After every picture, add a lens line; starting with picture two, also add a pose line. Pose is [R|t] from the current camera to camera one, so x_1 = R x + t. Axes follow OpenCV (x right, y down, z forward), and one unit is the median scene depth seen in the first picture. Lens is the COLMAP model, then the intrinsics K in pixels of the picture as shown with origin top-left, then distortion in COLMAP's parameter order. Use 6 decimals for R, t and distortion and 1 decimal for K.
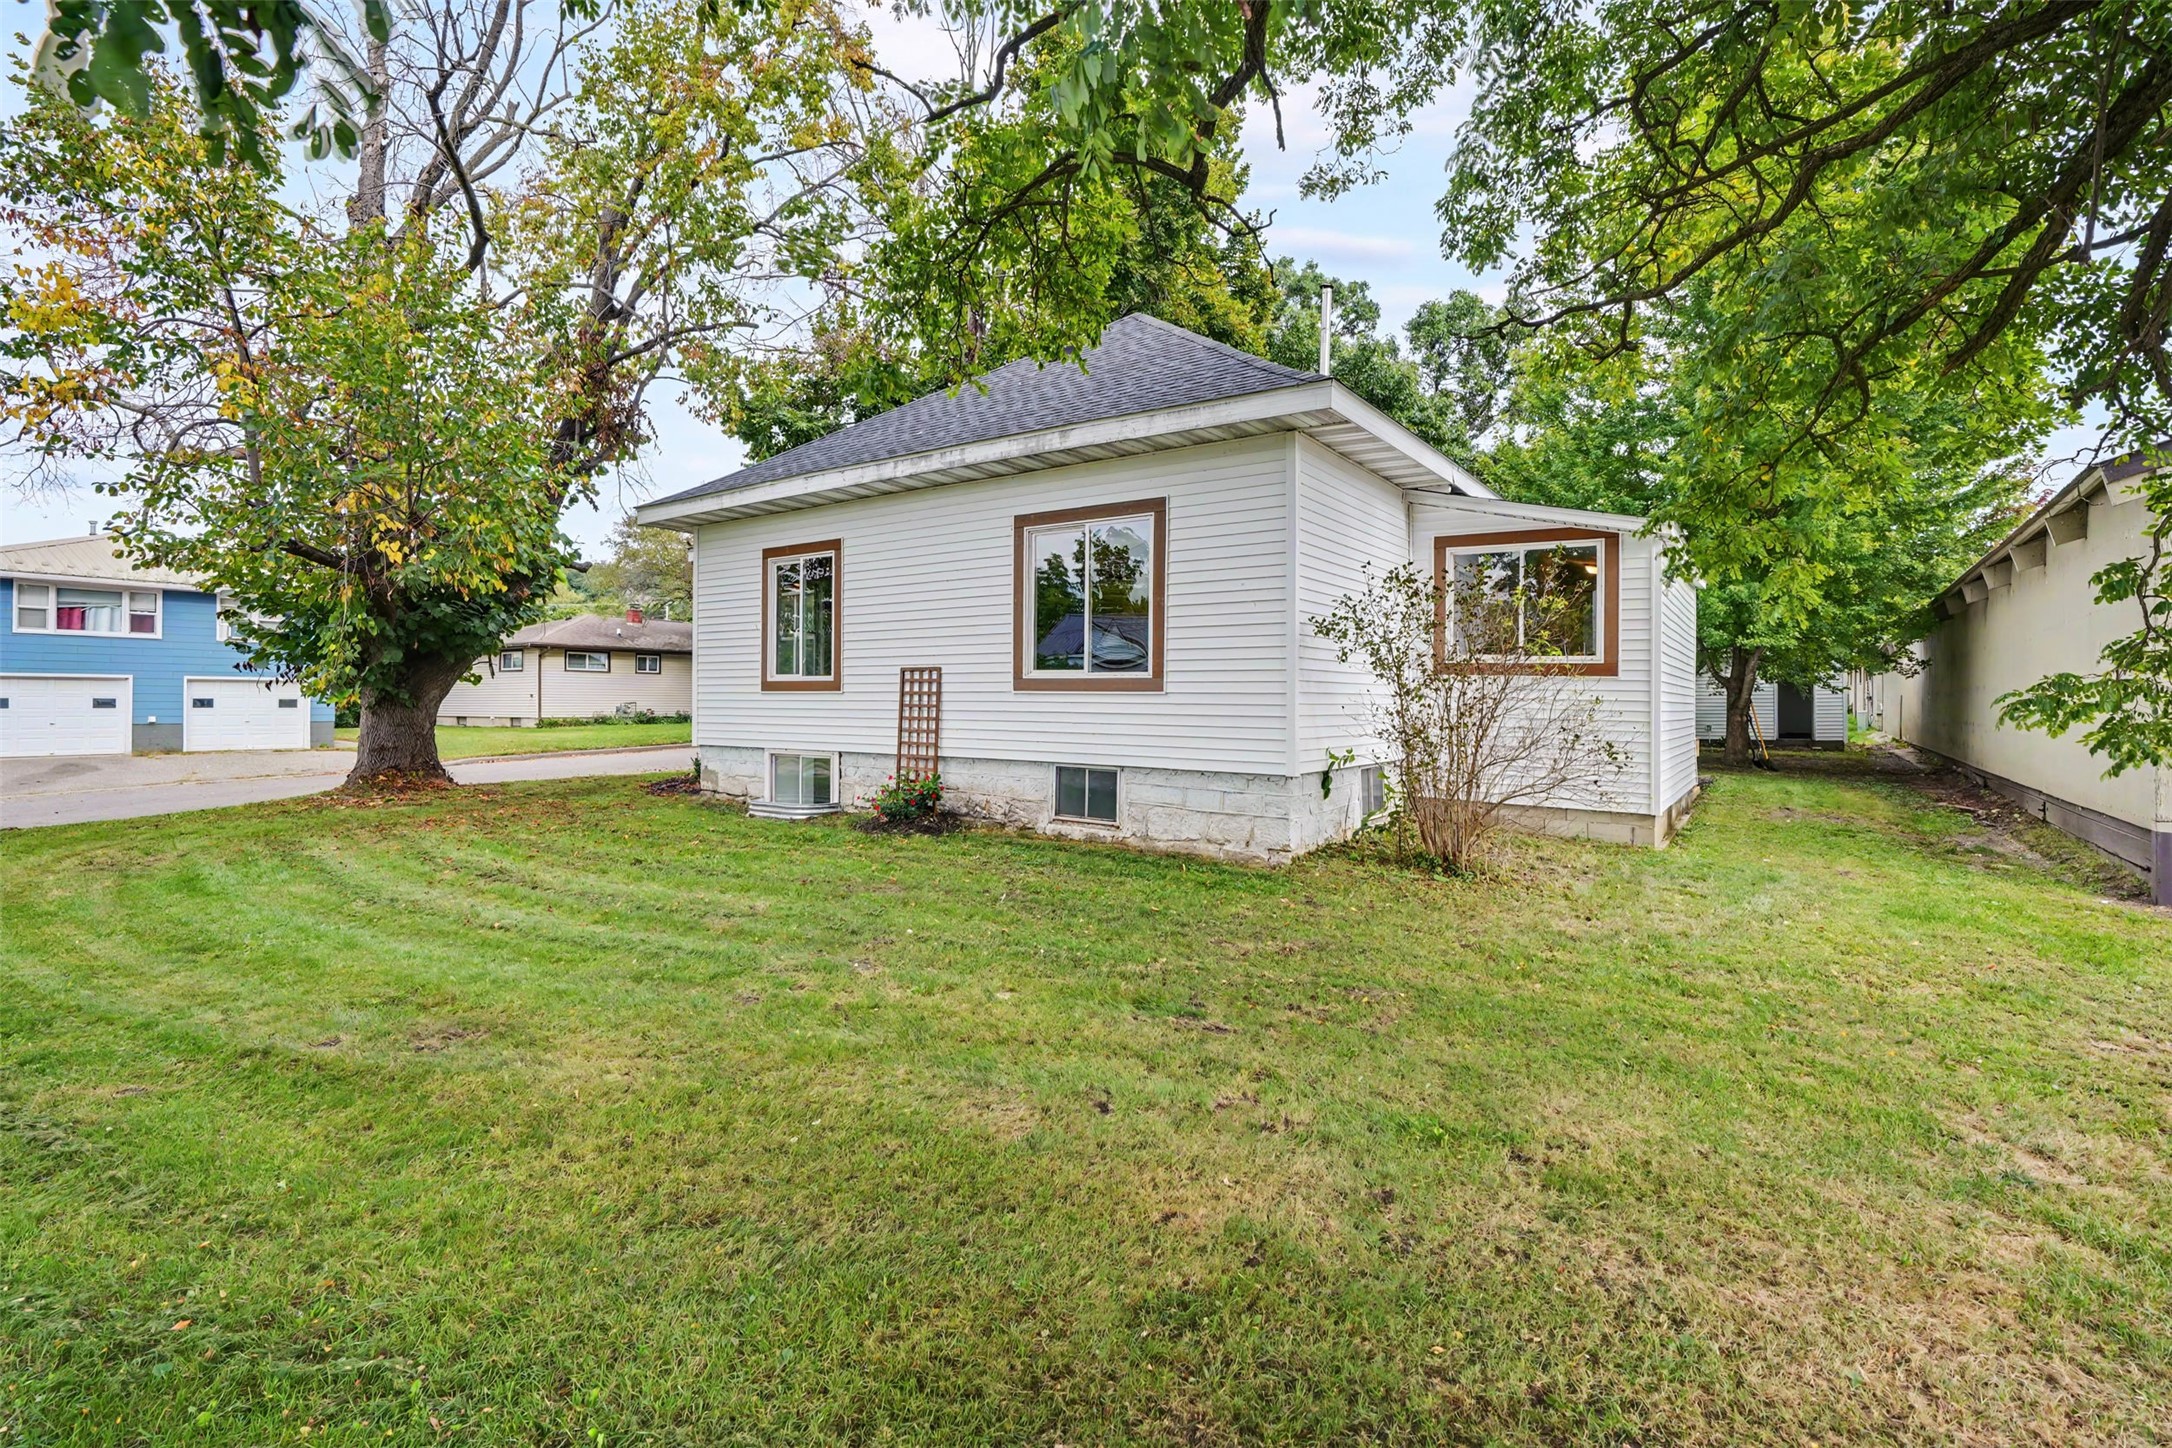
lens RADIAL K [[979.7, 0, 1083.1], [0, 979.7, 727.7], [0, 0, 1]] dist [-0.021629, 0.000401]
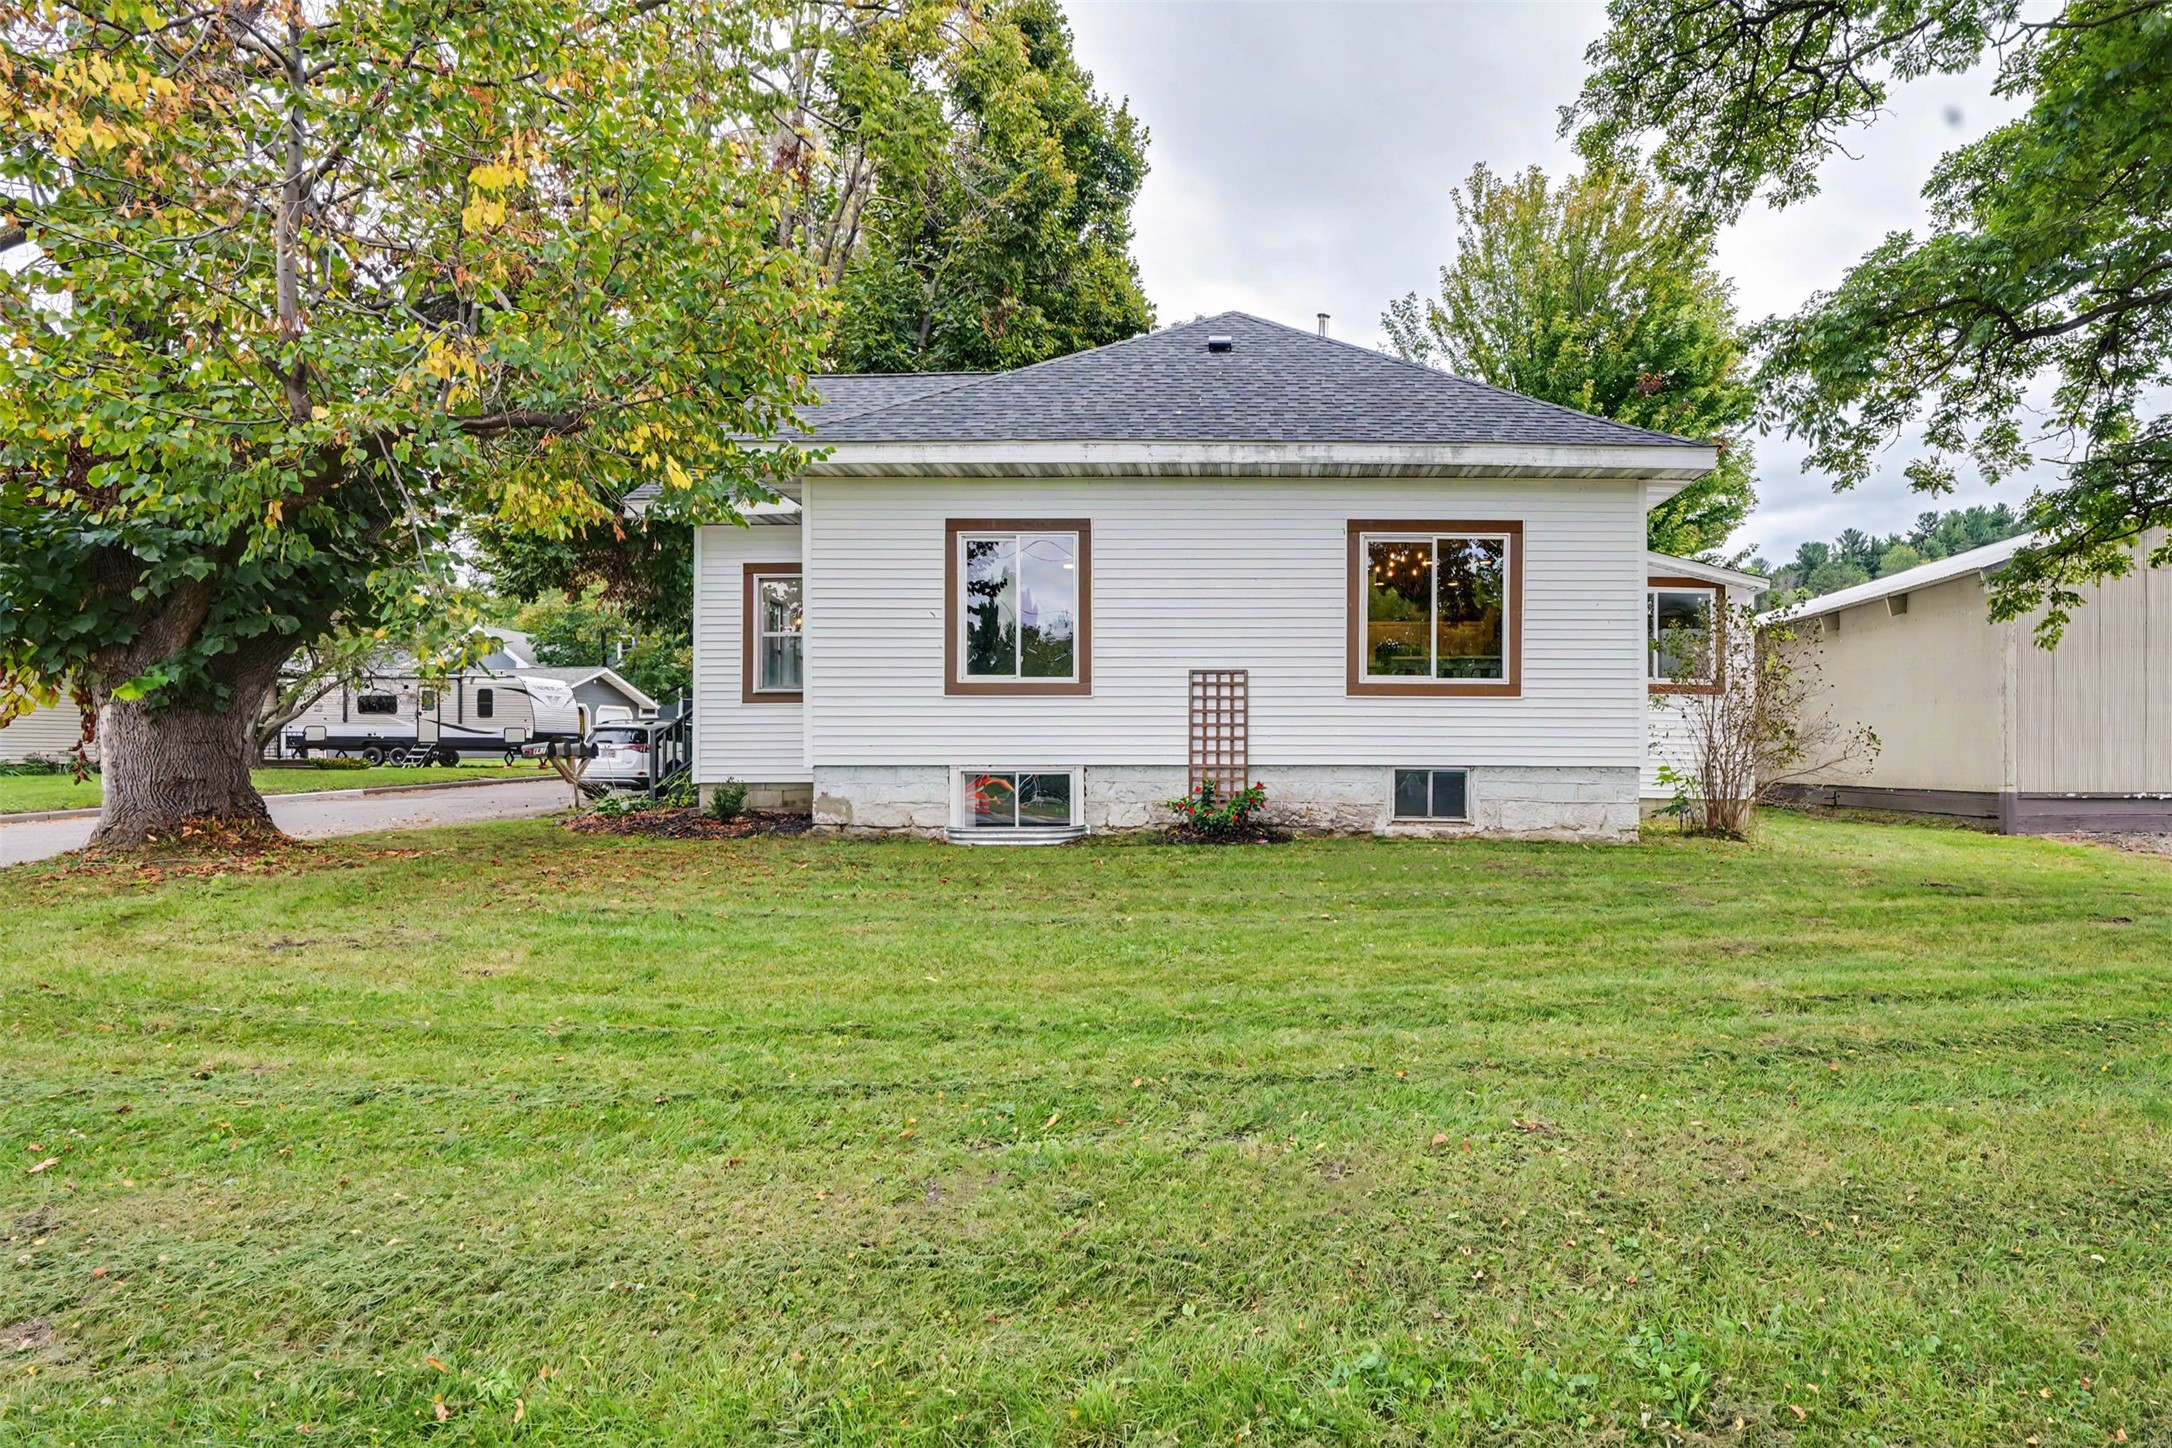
lens RADIAL K [[777.0, 0, 1110.3], [0, 777.0, 715.9], [0, 0, 1]] dist [-0.001925, -0.000029]
pose [[0.823329, -0.014405, 0.567382, -0.675638], [0.019939, 0.999795, -0.003550, -0.017674], [-0.567214, 0.014236, 0.823447, 0.459308]]
